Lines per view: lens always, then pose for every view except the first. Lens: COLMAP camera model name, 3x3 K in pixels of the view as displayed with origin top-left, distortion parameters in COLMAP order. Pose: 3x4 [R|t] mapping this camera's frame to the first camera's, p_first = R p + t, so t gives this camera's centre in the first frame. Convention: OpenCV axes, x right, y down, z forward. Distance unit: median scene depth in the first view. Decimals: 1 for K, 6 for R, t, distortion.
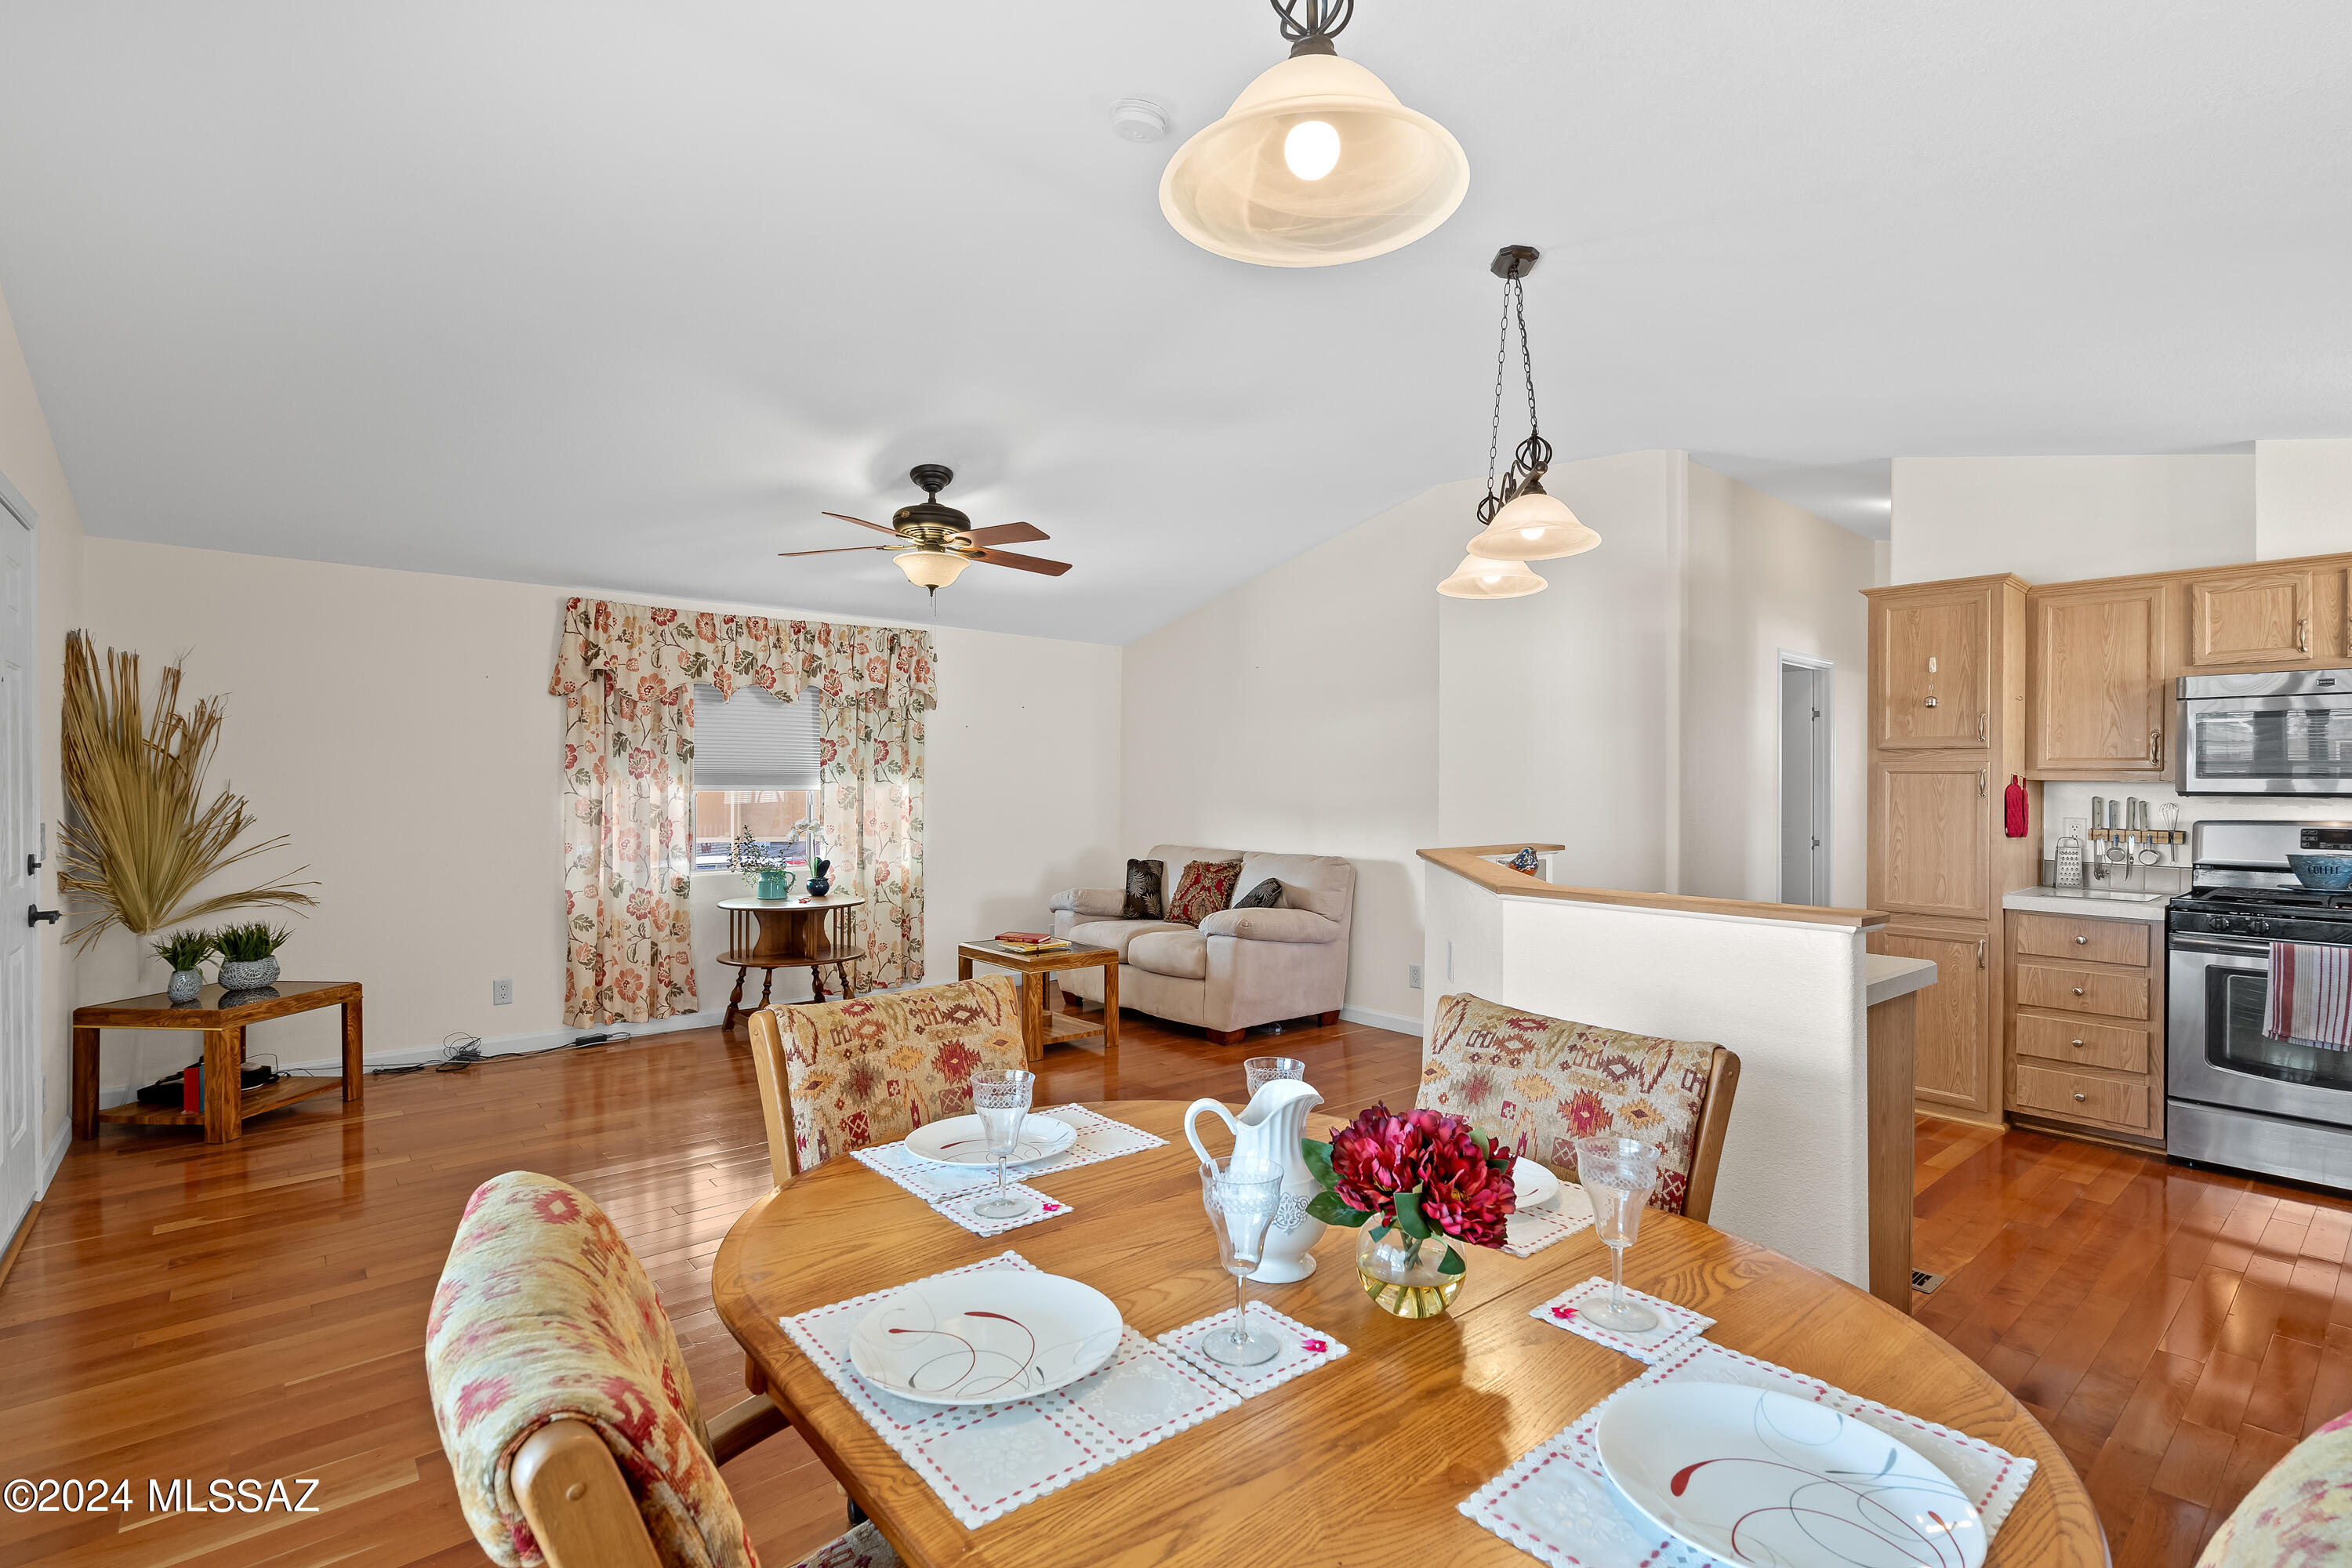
lens RADIAL K [[1094.3, 0, 1176.6], [0, 1094.3, 794.5], [0, 0, 1]] dist [0.000054, 0.000301]
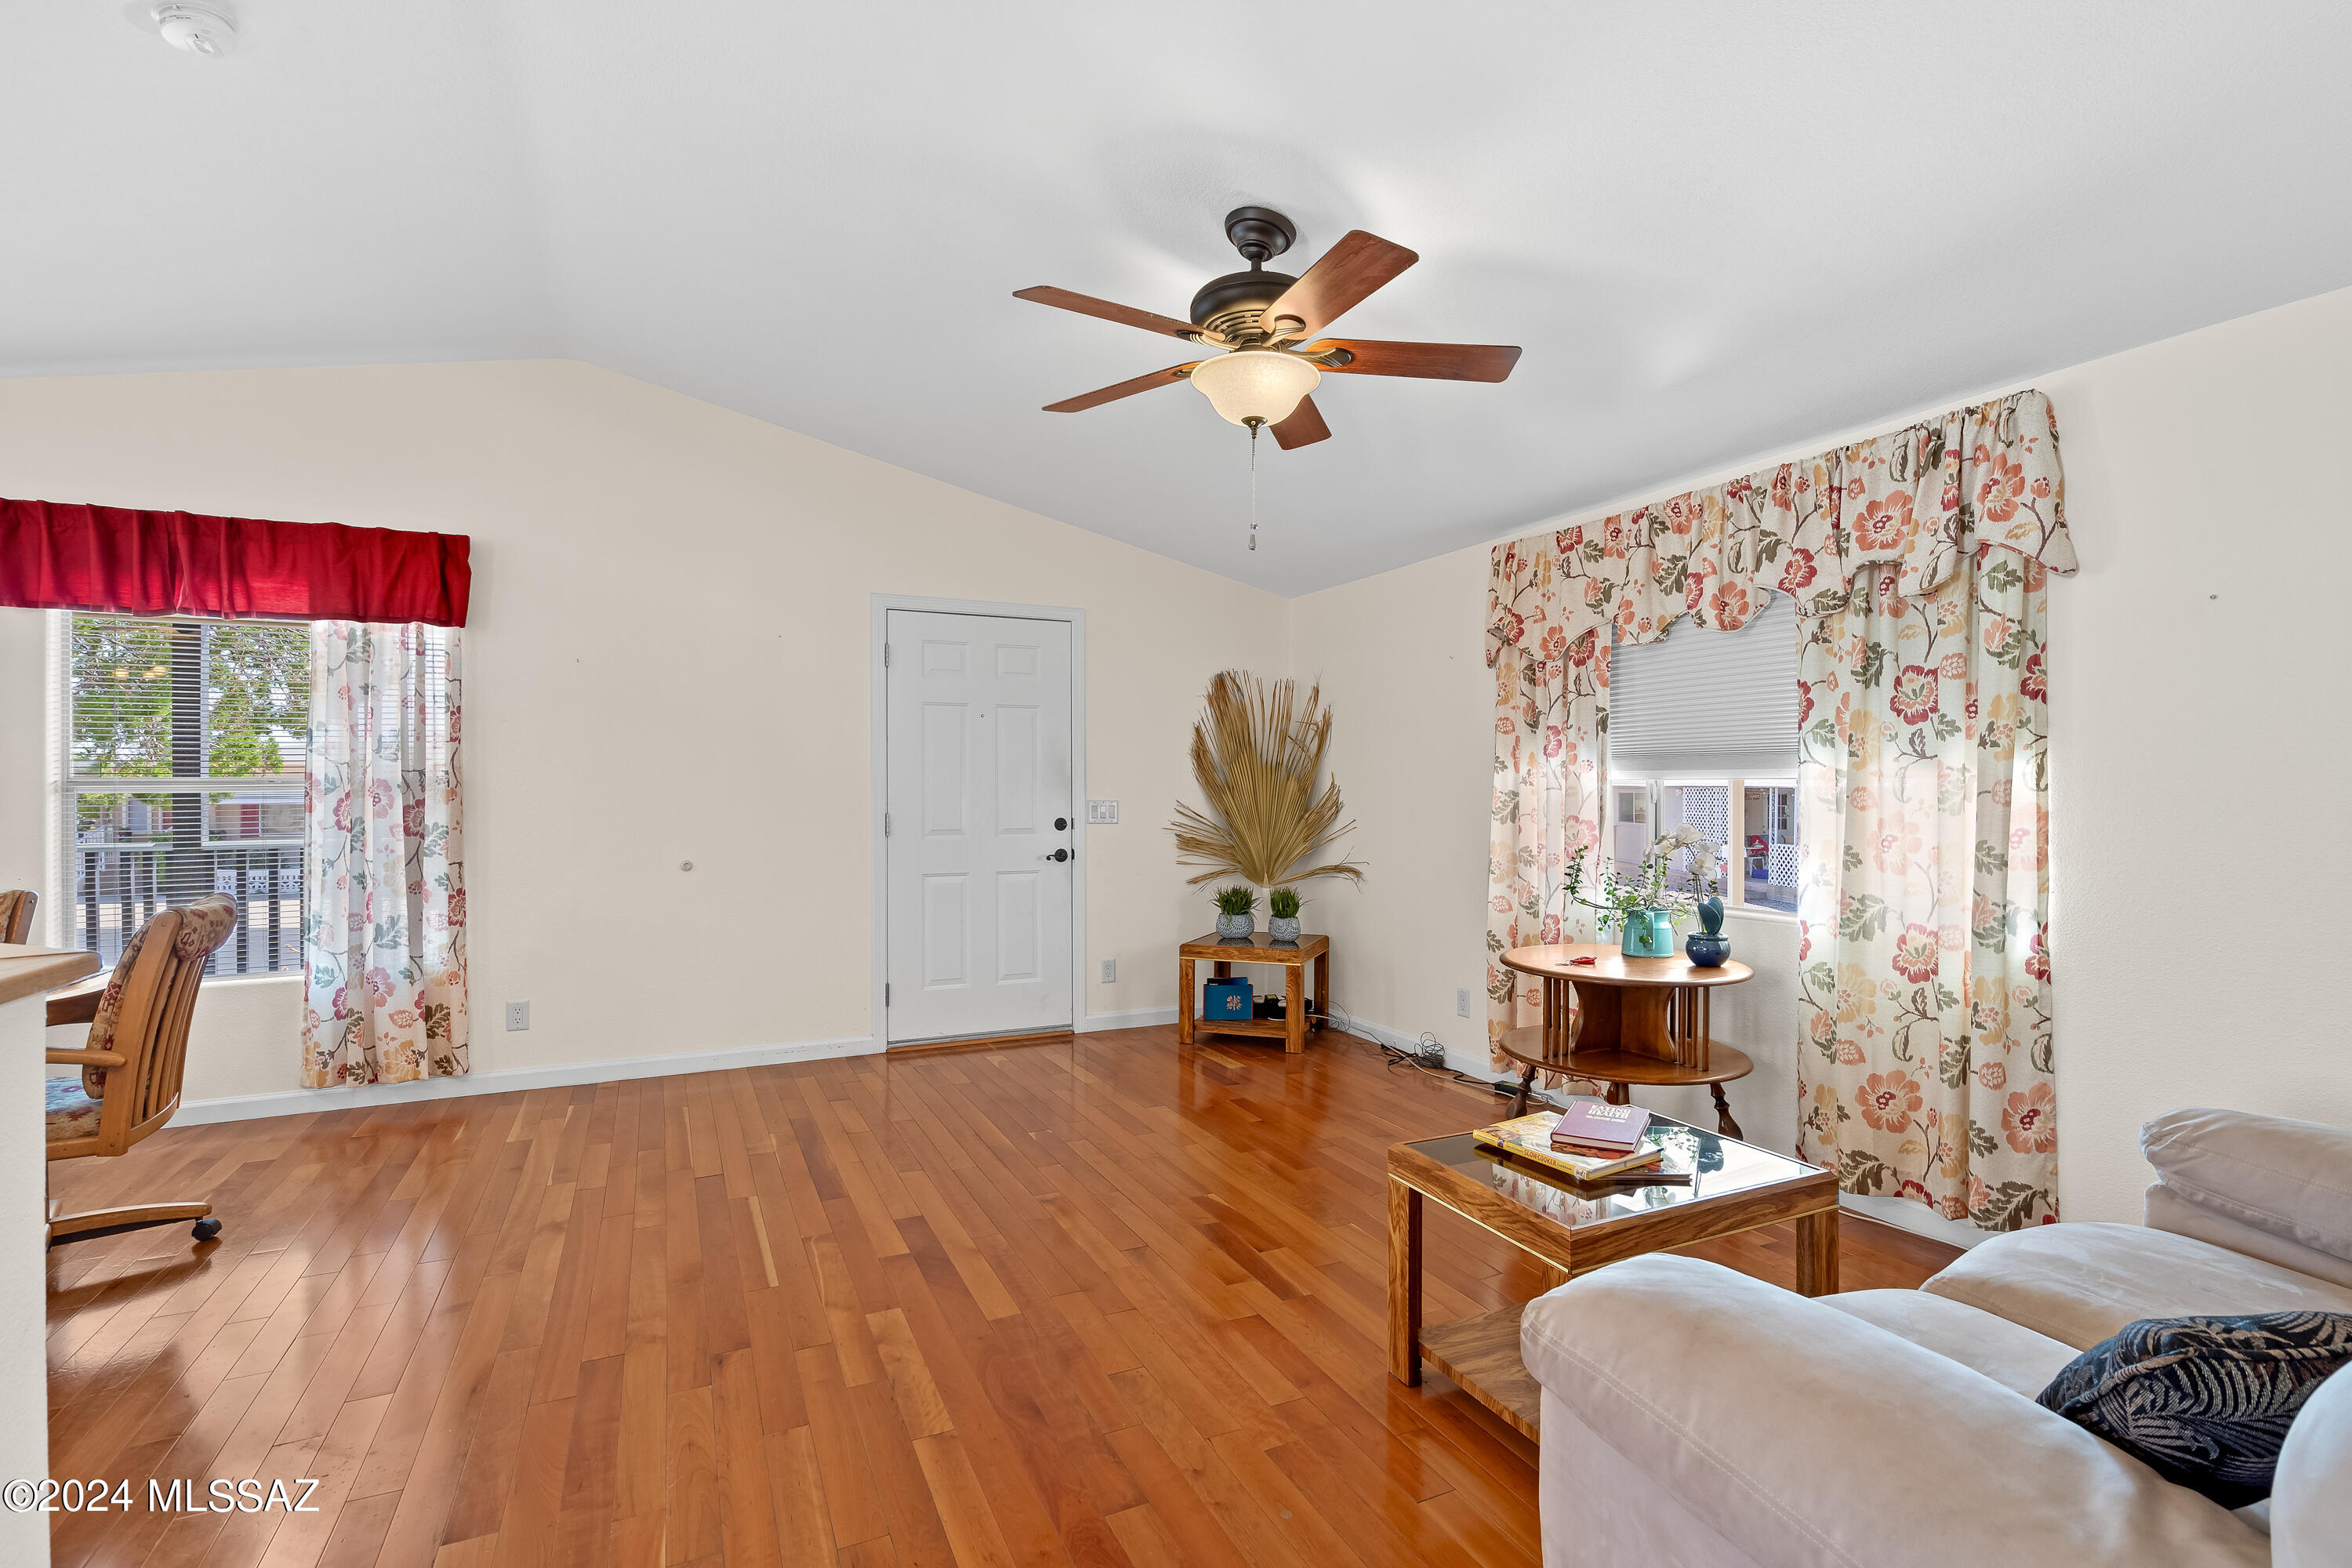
lens RADIAL K [[1094.3, 0, 1176.6], [0, 1094.3, 794.5], [0, 0, 1]] dist [0.000054, 0.000301]
pose [[-0.263247, 0.002534, -0.964725, 0.397935], [-0.011354, 0.999919, 0.005725, 0.006595], [0.964662, 0.012461, -0.263197, 1.259922]]
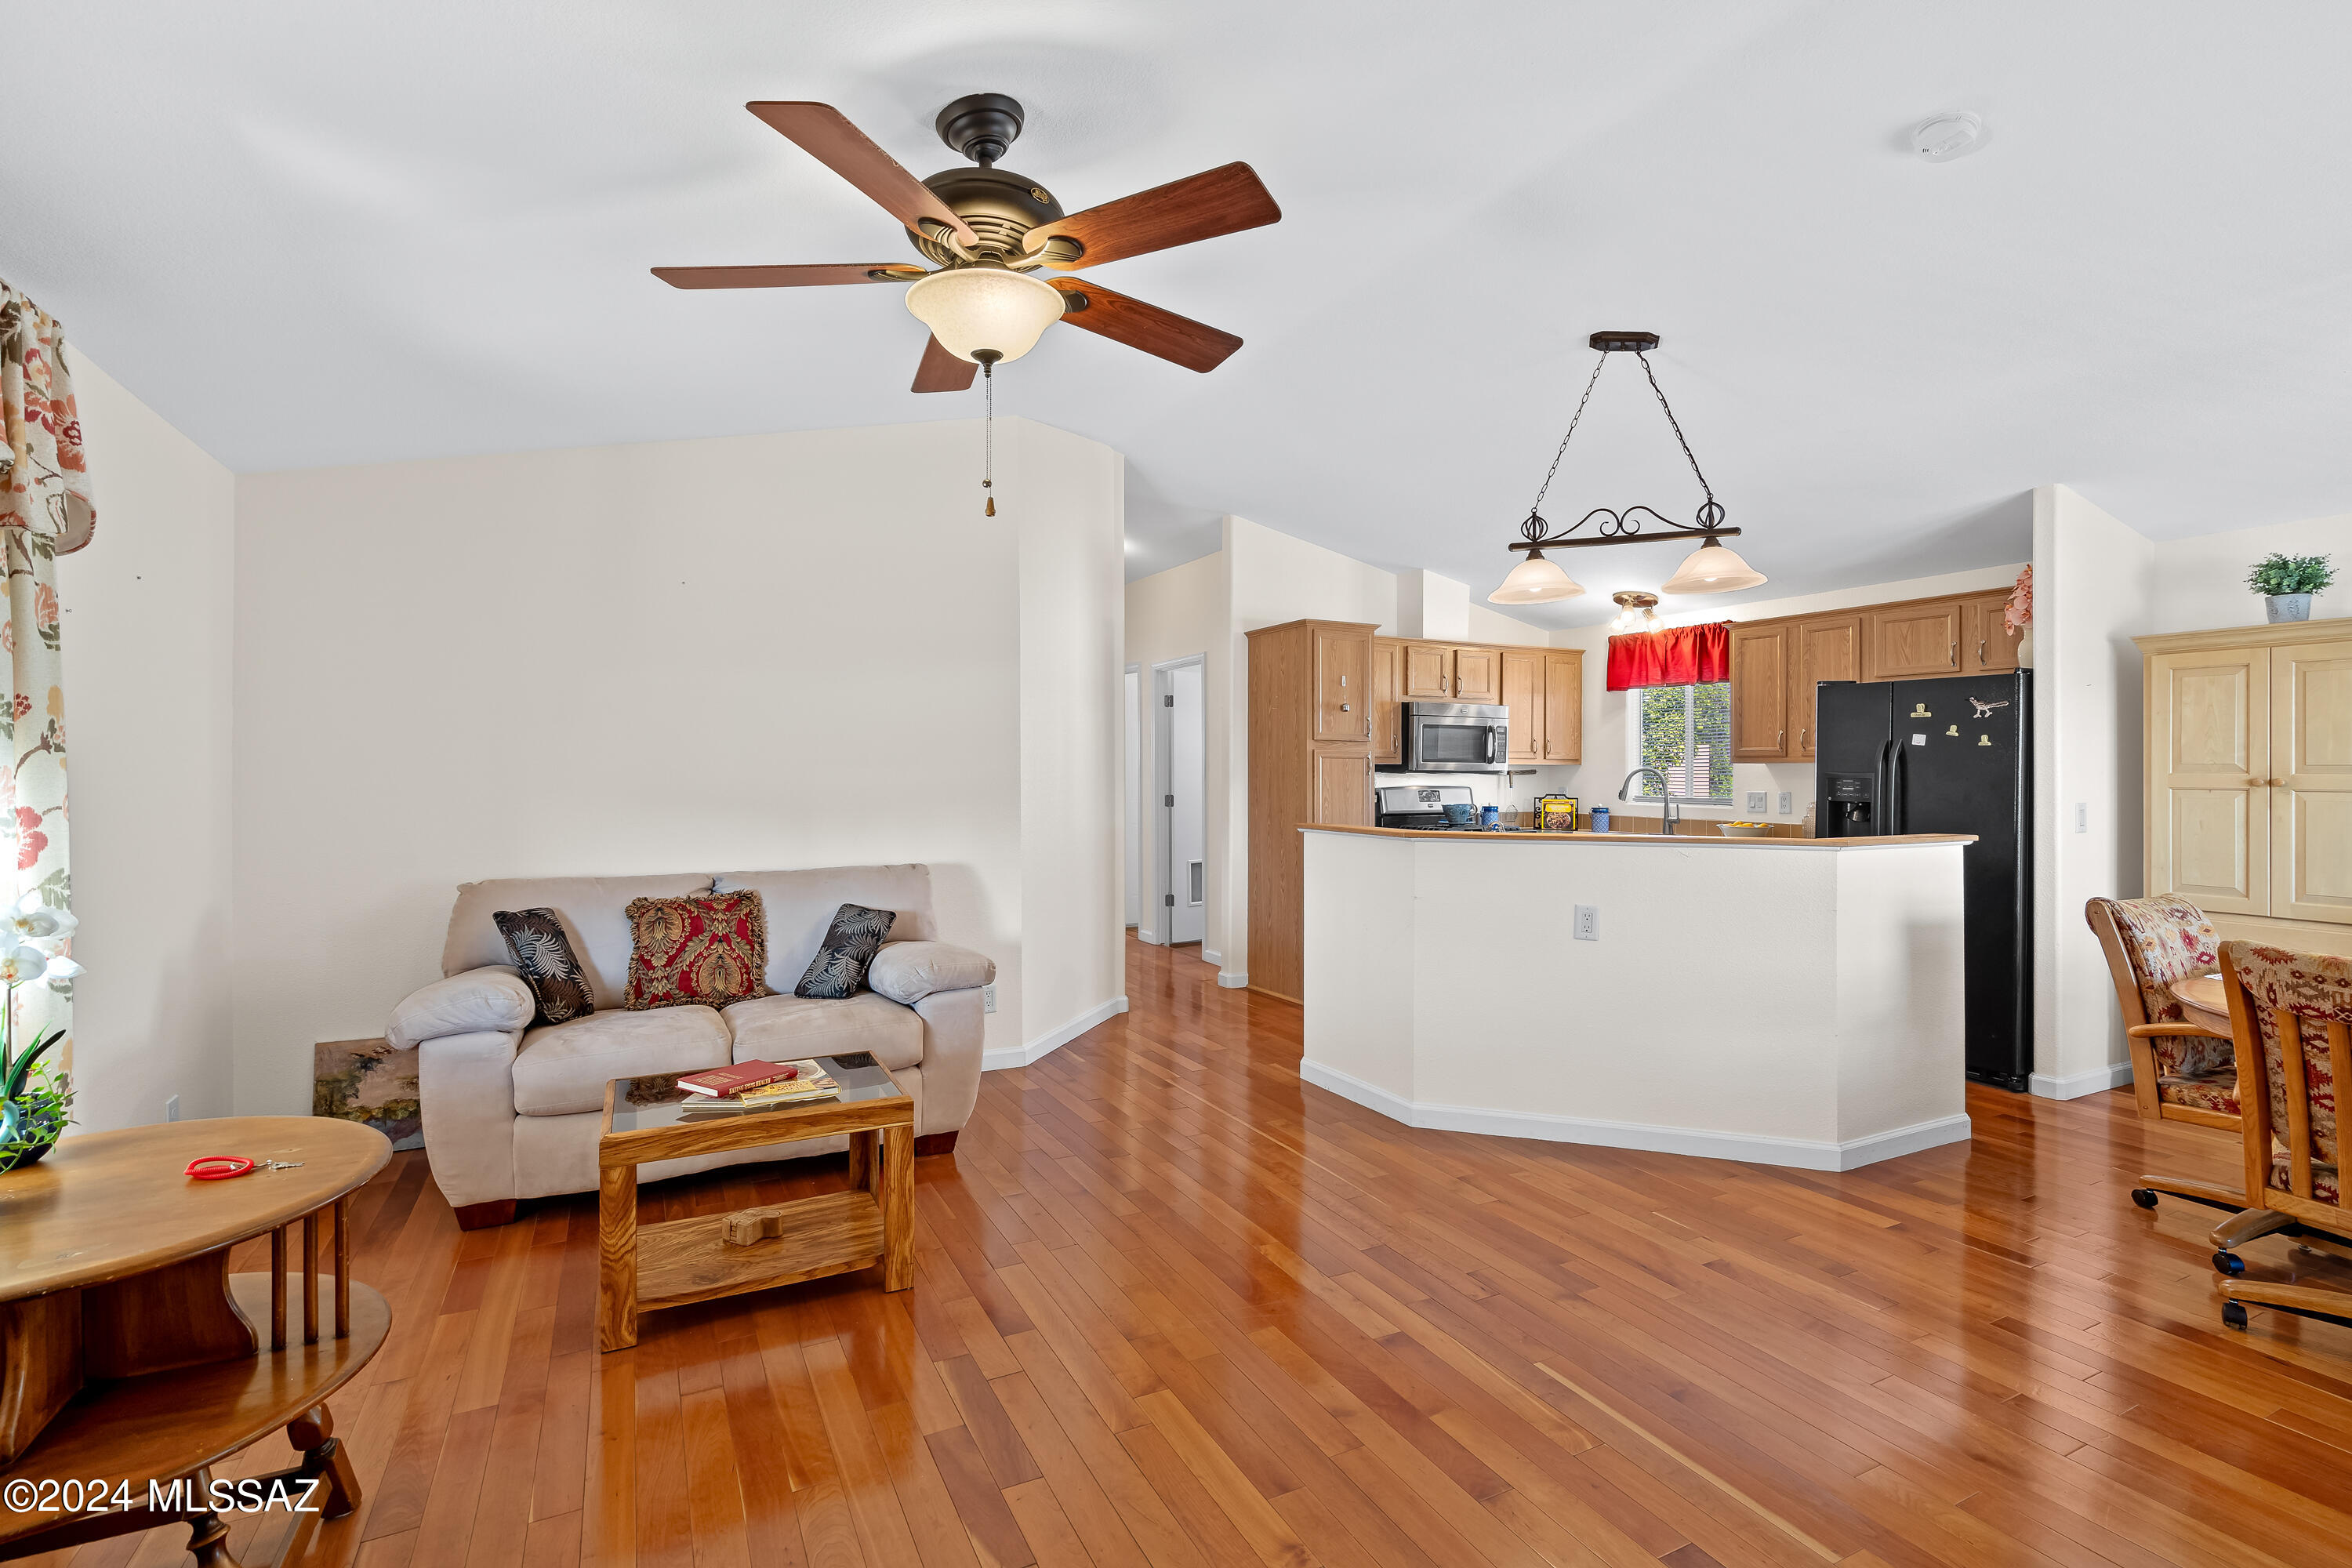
lens RADIAL K [[1093.0, 0, 1186.2], [0, 1093.0, 769.9], [0, 0, 1]] dist [-0.000278, 0.001287]
pose [[0.227414, -0.004872, 0.973786, -0.758998], [0.010048, 0.999946, 0.002657, -0.010484], [-0.973746, 0.009180, 0.227451, 0.910711]]
